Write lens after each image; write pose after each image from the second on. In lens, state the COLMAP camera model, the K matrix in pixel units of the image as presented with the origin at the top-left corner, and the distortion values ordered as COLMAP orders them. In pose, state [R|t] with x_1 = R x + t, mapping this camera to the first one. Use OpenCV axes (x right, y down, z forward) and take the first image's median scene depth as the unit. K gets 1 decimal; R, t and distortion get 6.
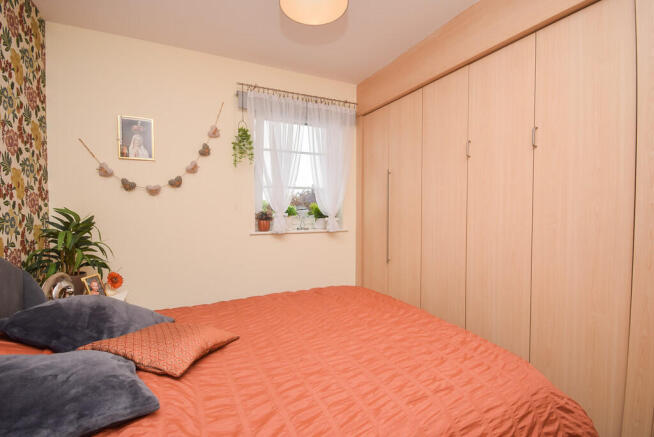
lens RADIAL K [[295.8, 0, 328.0], [0, 295.8, 219.2], [0, 0, 1]] dist [-0.004812, -0.000626]
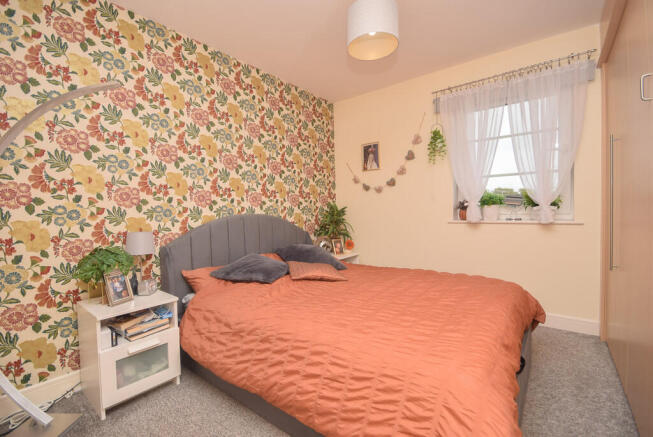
lens RADIAL K [[295.3, 0, 328.5], [0, 295.3, 217.5], [0, 0, 1]] dist [-0.004812, -0.000626]
pose [[0.435702, 0.015643, -0.899955, 0.570711], [-0.005972, 0.999877, 0.014488, 0.020708], [0.900071, -0.000938, 0.435742, 0.114626]]
